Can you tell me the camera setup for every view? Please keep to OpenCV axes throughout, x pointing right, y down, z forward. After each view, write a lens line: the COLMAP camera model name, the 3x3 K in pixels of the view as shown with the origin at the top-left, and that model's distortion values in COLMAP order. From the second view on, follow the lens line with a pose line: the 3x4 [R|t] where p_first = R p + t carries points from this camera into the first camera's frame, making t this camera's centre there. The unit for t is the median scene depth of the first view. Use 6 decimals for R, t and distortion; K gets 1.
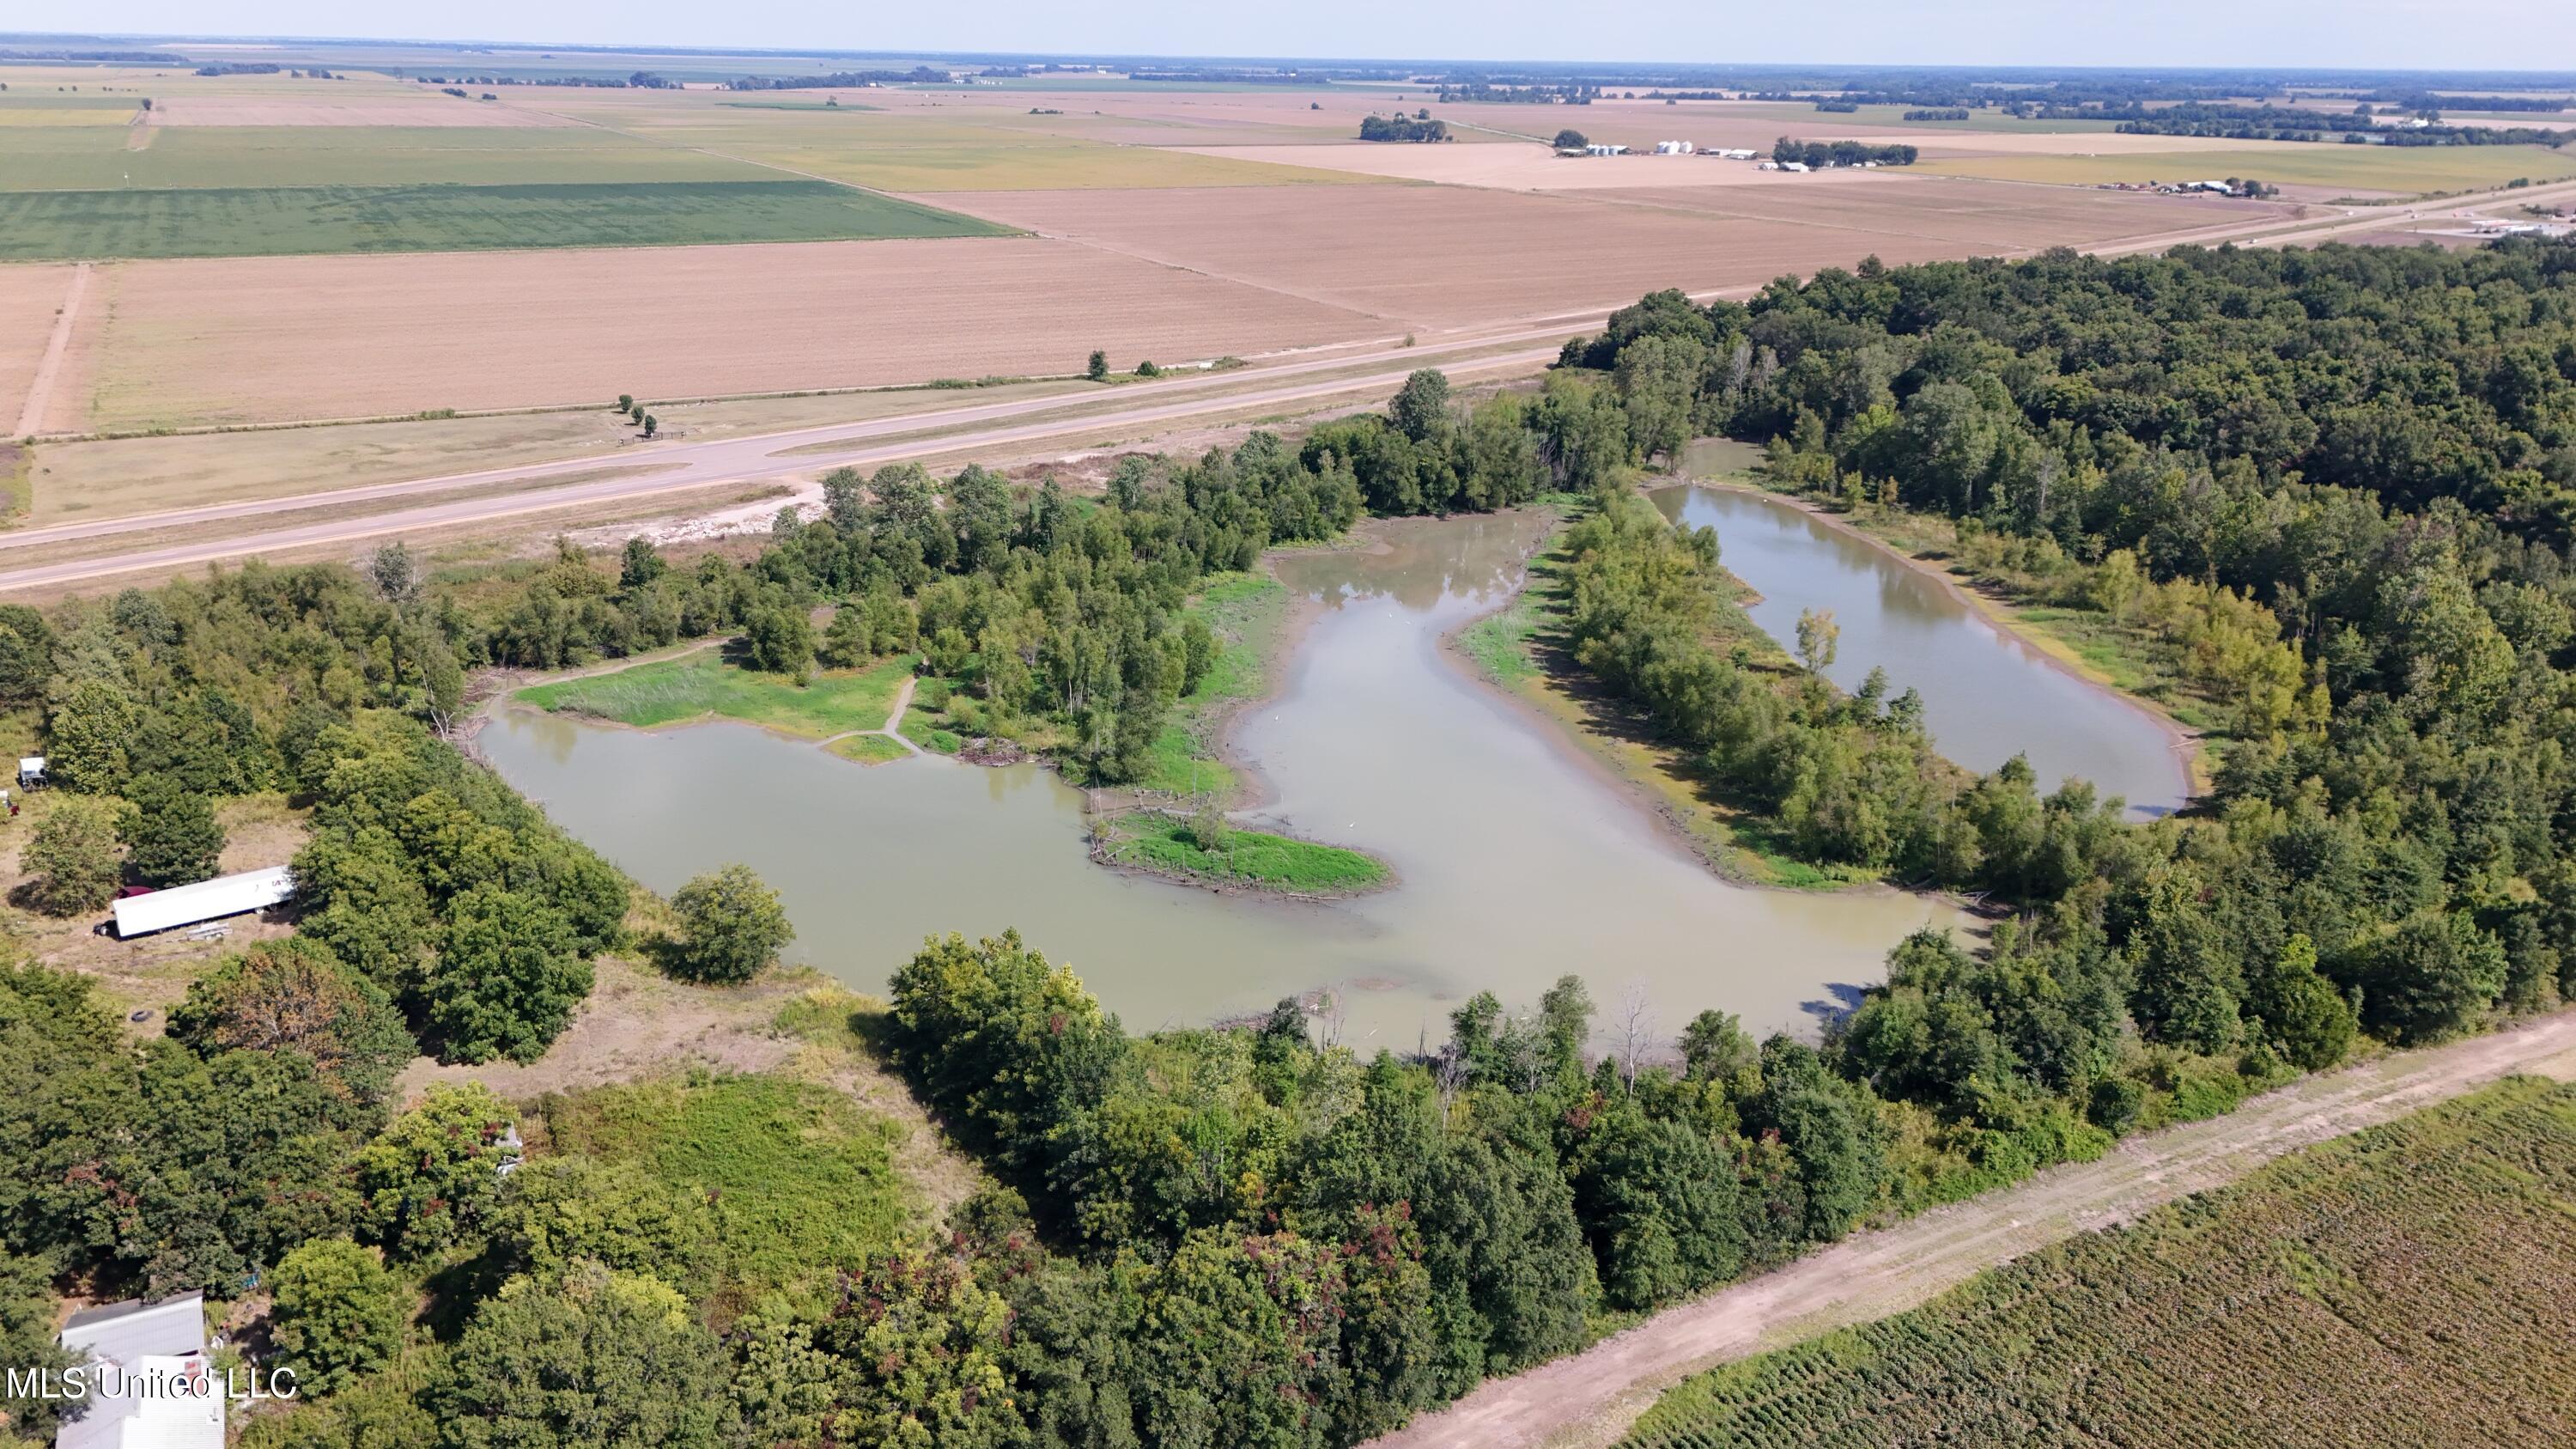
lens RADIAL K [[1889.6, 0, 1275.1], [0, 1889.6, 725.0], [0, 0, 1]] dist [0.072432, -0.062978]
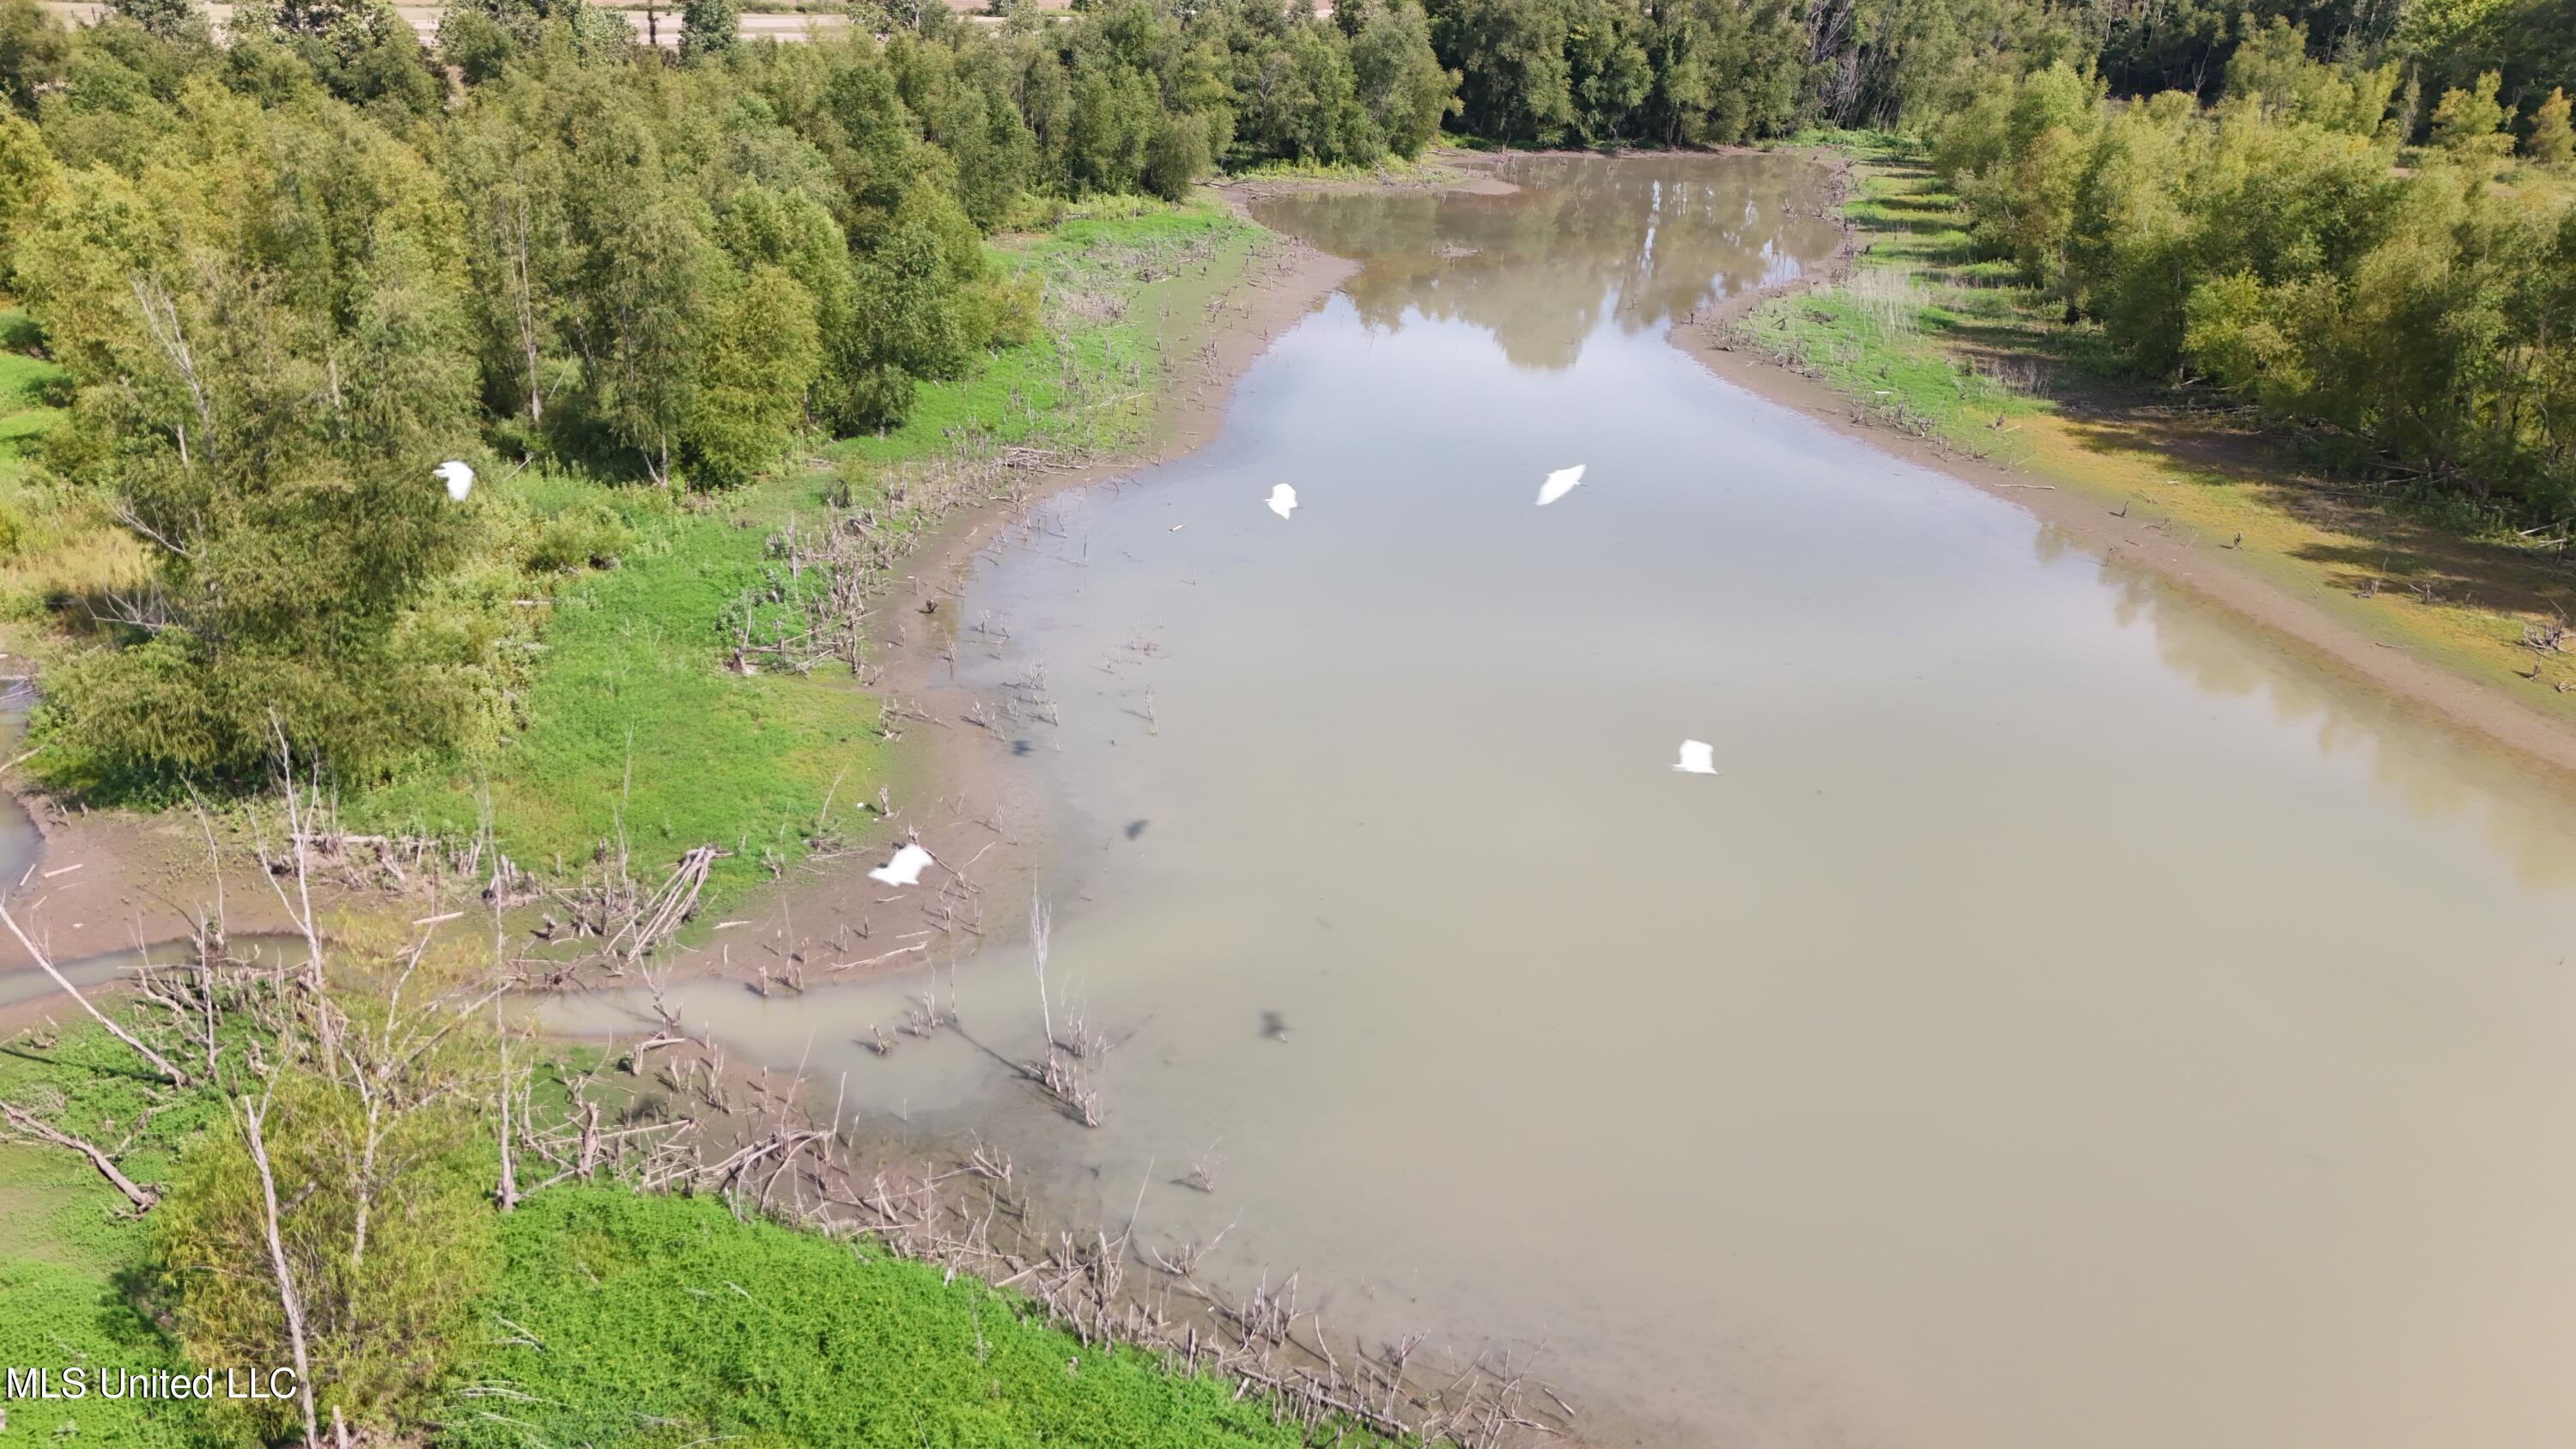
lens RADIAL K [[1889.6, 0, 1280.1], [0, 1889.6, 733.2], [0, 0, 1]] dist [0.072432, -0.062978]
pose [[0.999600, 0.024143, -0.014716, 0.012453], [-0.023111, 0.997511, 0.066618, 0.005202], [0.016287, -0.066252, 0.997670, 0.426555]]
